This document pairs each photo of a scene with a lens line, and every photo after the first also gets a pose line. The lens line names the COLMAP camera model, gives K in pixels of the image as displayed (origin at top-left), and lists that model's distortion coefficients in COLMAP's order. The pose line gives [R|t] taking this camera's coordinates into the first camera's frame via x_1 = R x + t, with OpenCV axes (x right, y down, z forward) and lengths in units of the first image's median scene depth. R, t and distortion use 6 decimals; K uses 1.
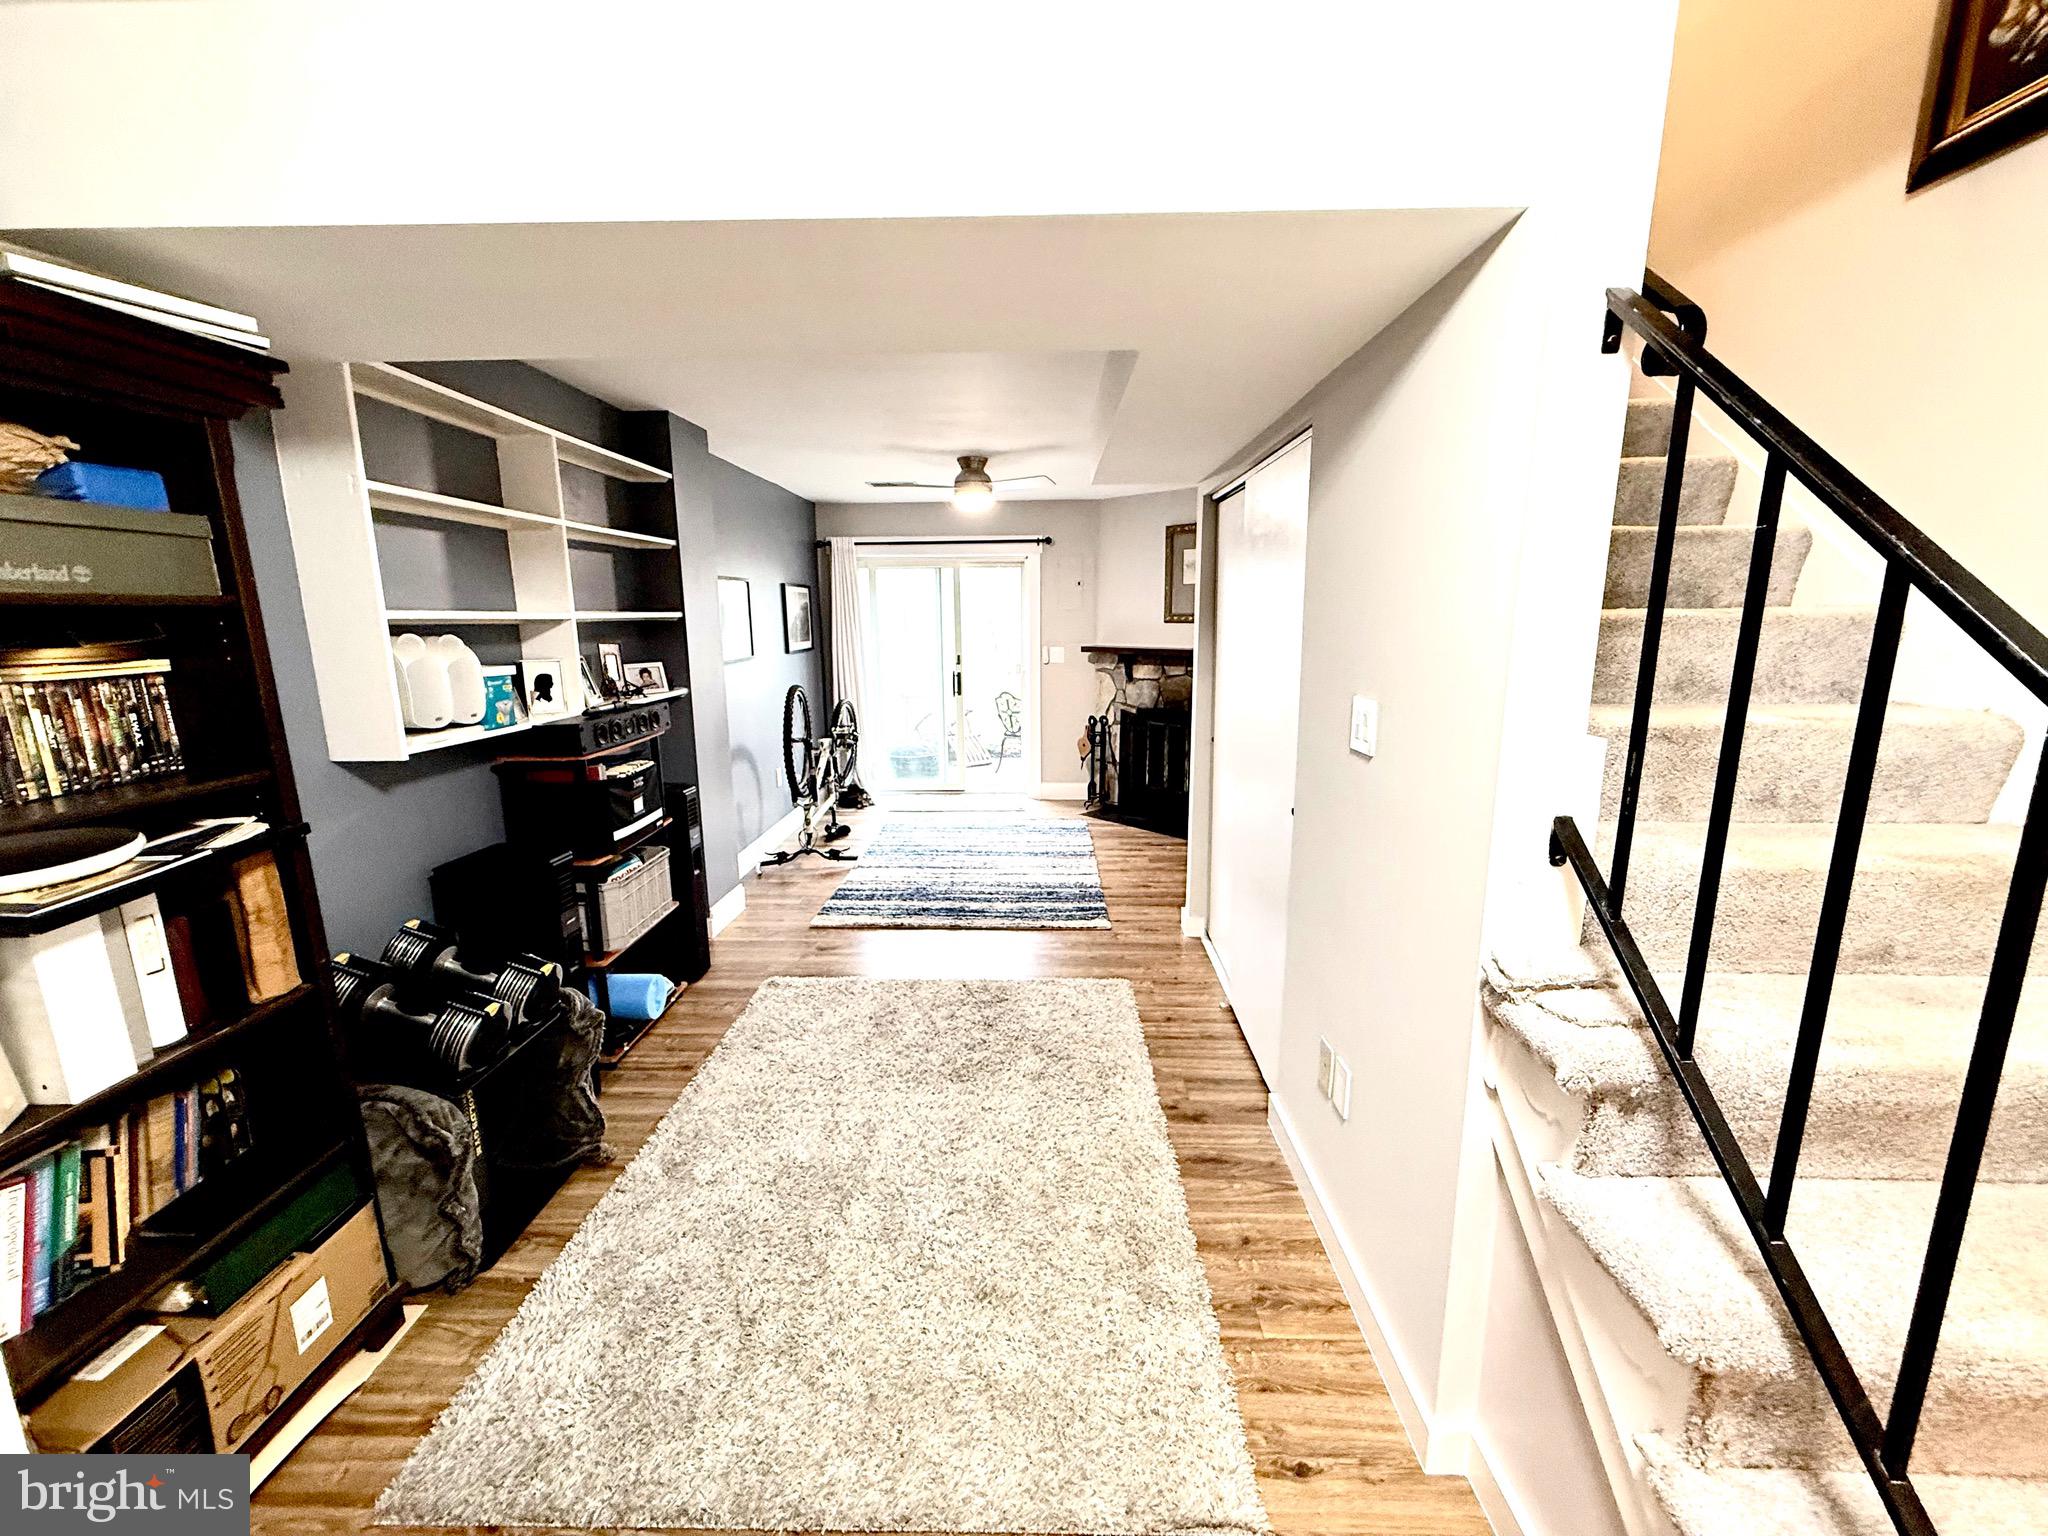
lens RADIAL K [[816.3, 0, 1018.3], [0, 816.3, 766.4], [0, 0, 1]] dist [-0.000174, -0.000215]
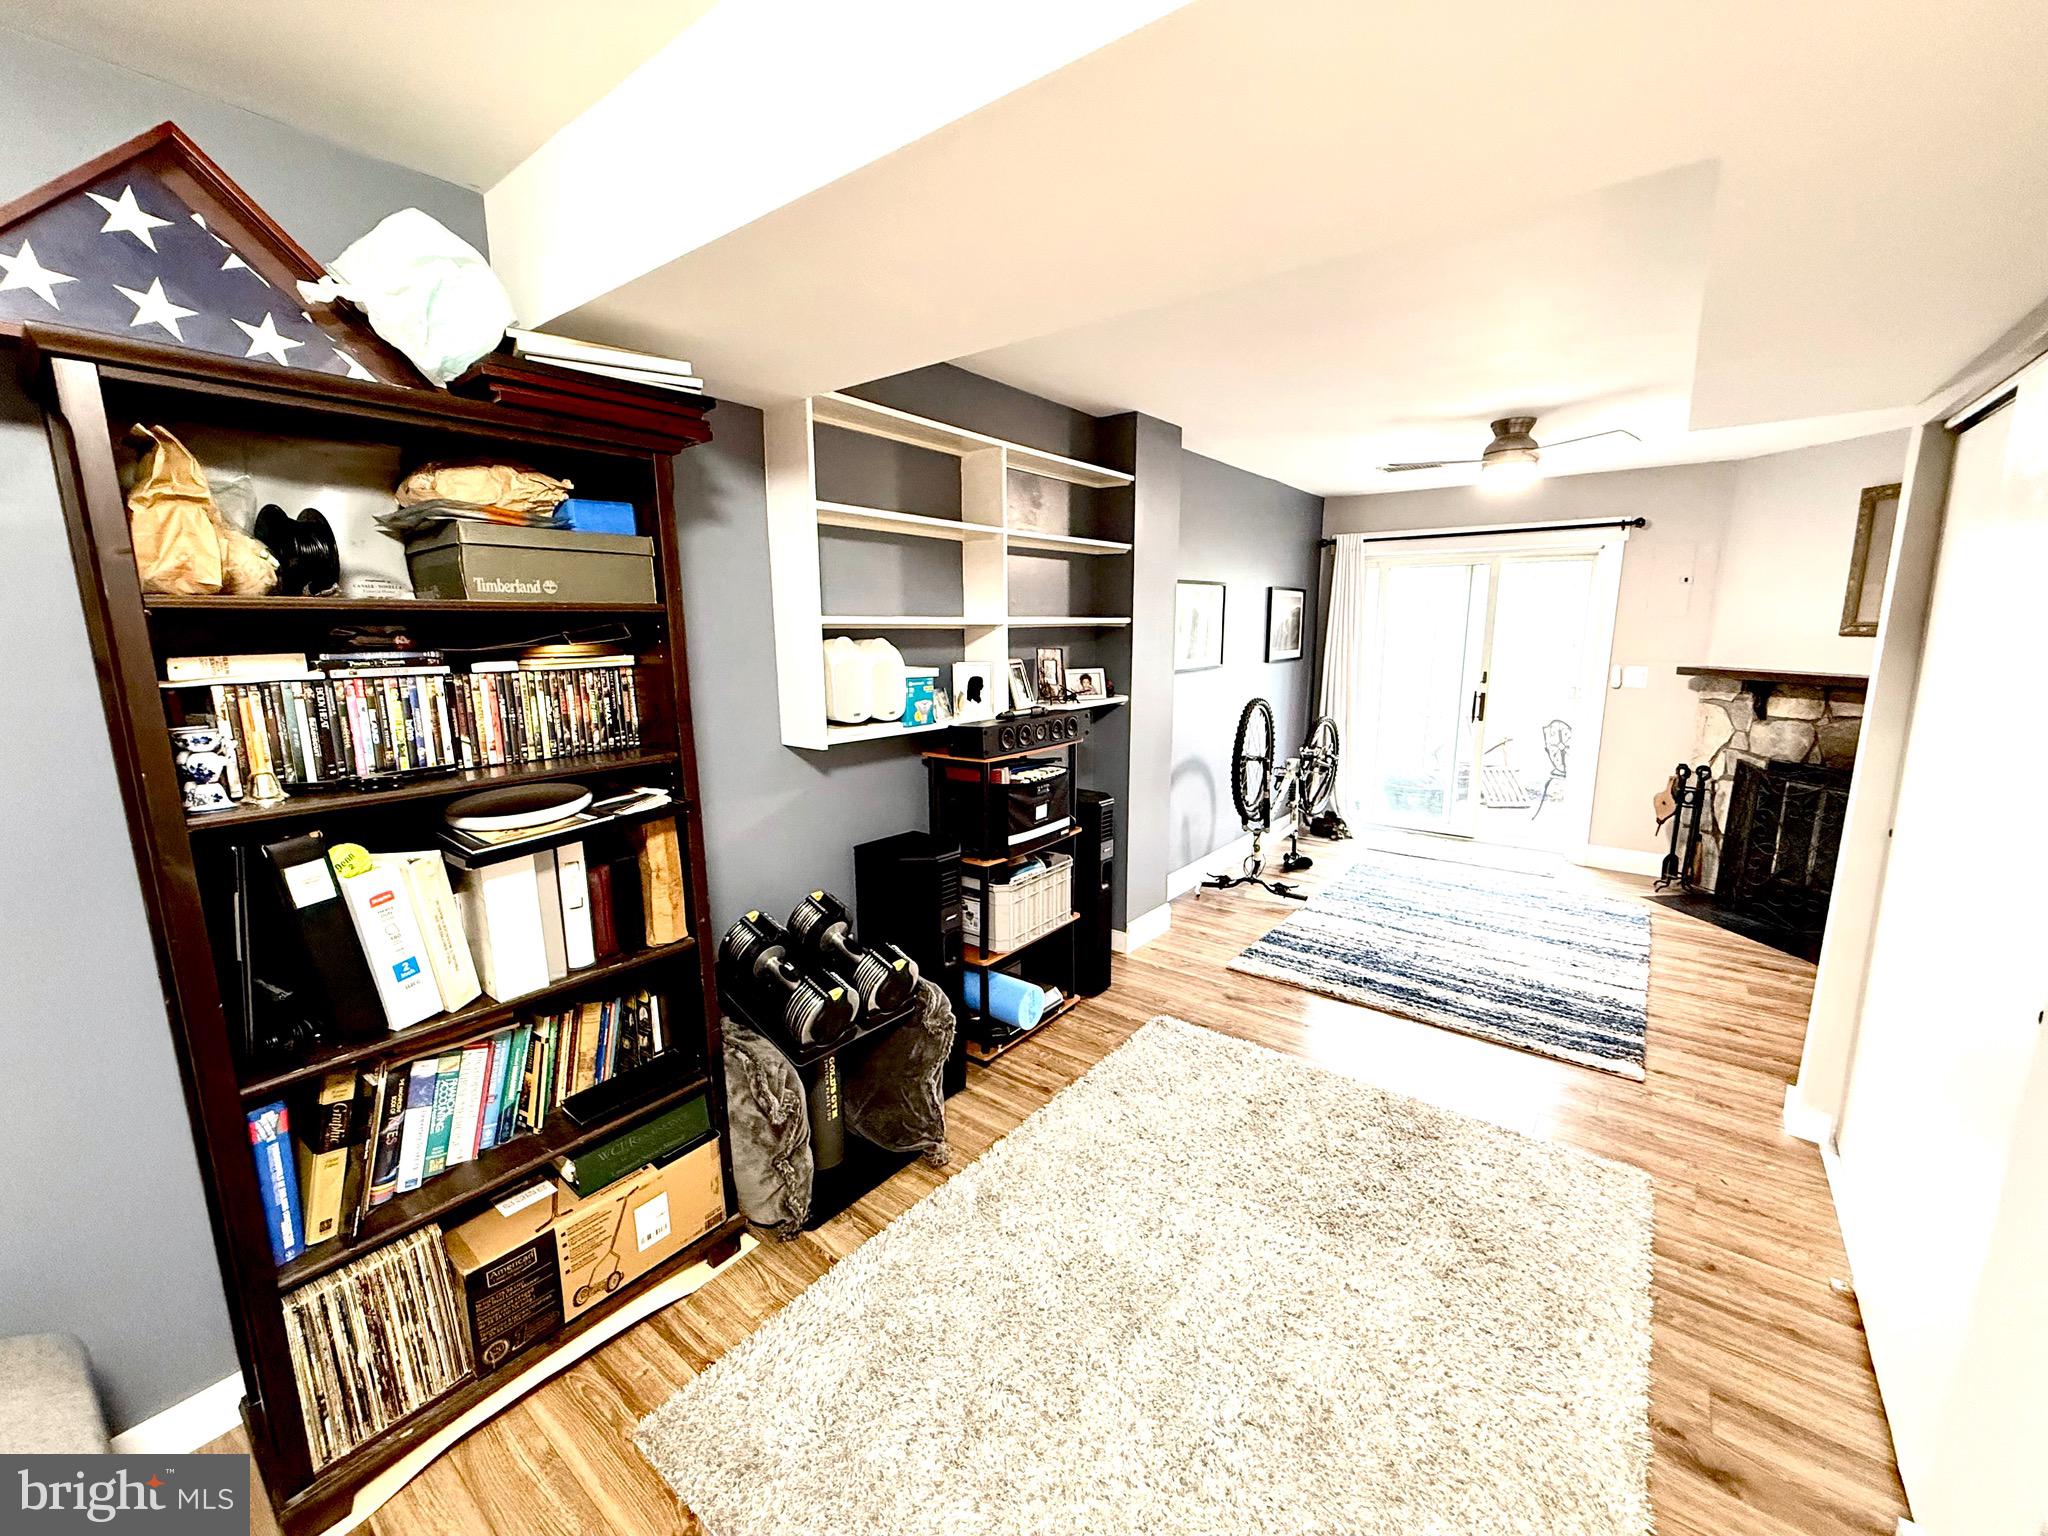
lens RADIAL K [[816.3, 0, 1018.3], [0, 816.3, 766.4], [0, 0, 1]] dist [-0.000174, -0.000215]
pose [[0.805043, 0.108951, -0.583125, 0.082937], [-0.112764, 0.993172, 0.029887, -0.033551], [0.582400, 0.041695, 0.811832, 0.171958]]
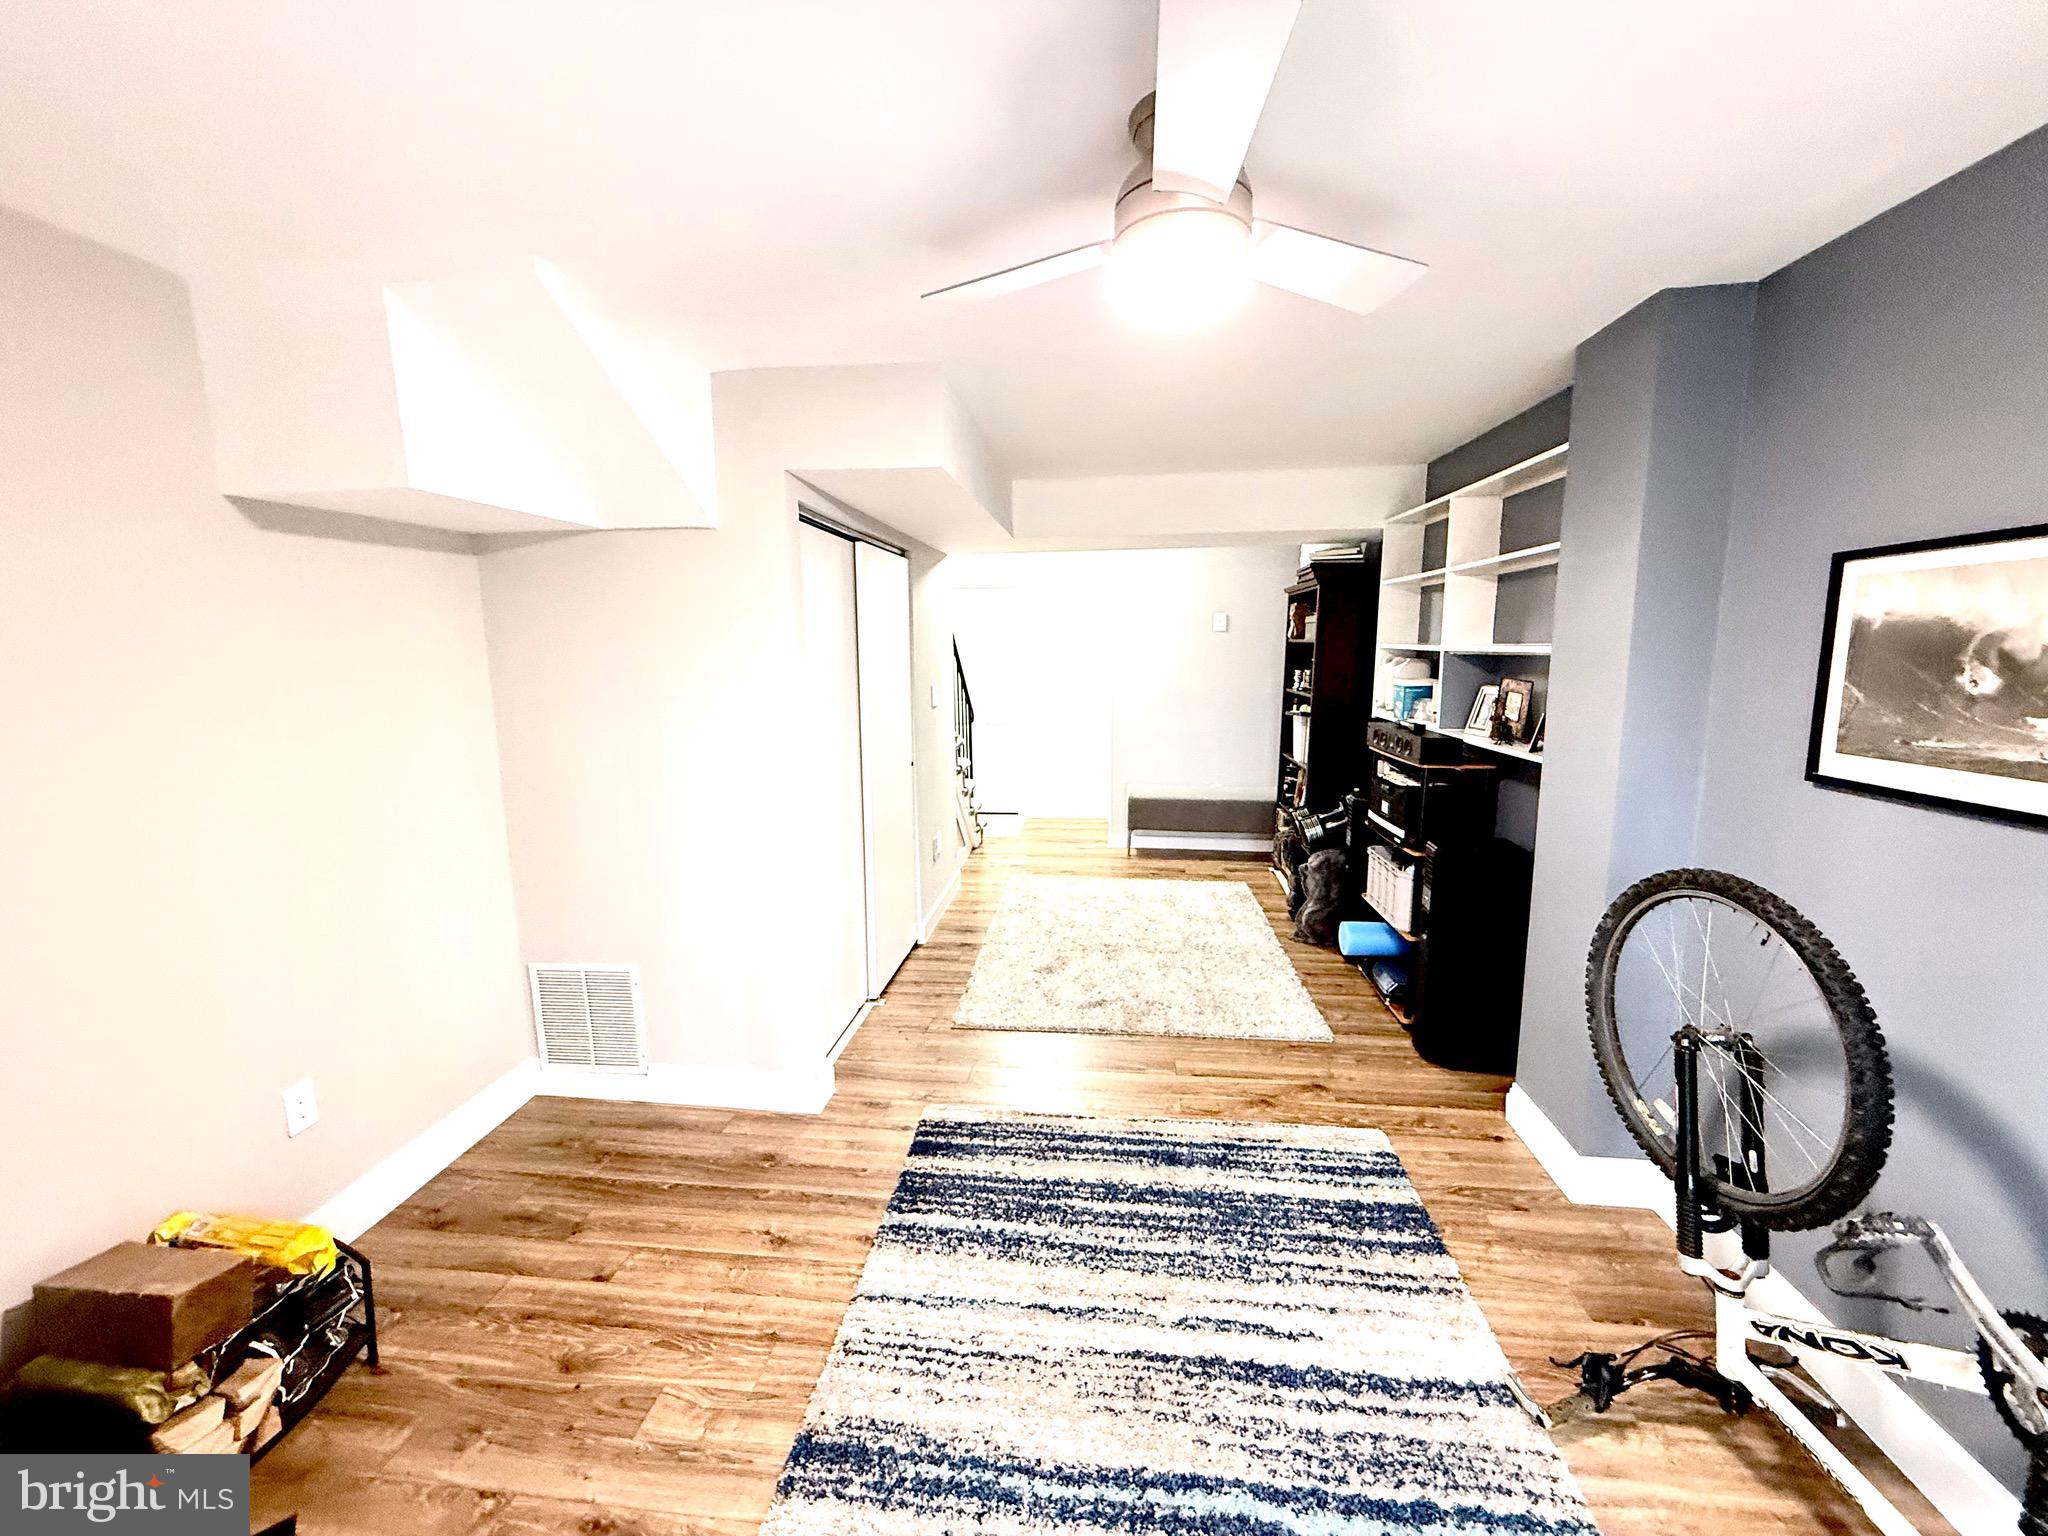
lens RADIAL K [[816.3, 0, 1018.3], [0, 816.3, 766.4], [0, 0, 1]] dist [-0.000174, -0.000215]
pose [[-0.996352, 0.004699, 0.085214, -0.034701], [0.032829, 0.942756, 0.331864, -0.407348], [-0.078776, 0.333451, -0.939471, 2.082063]]
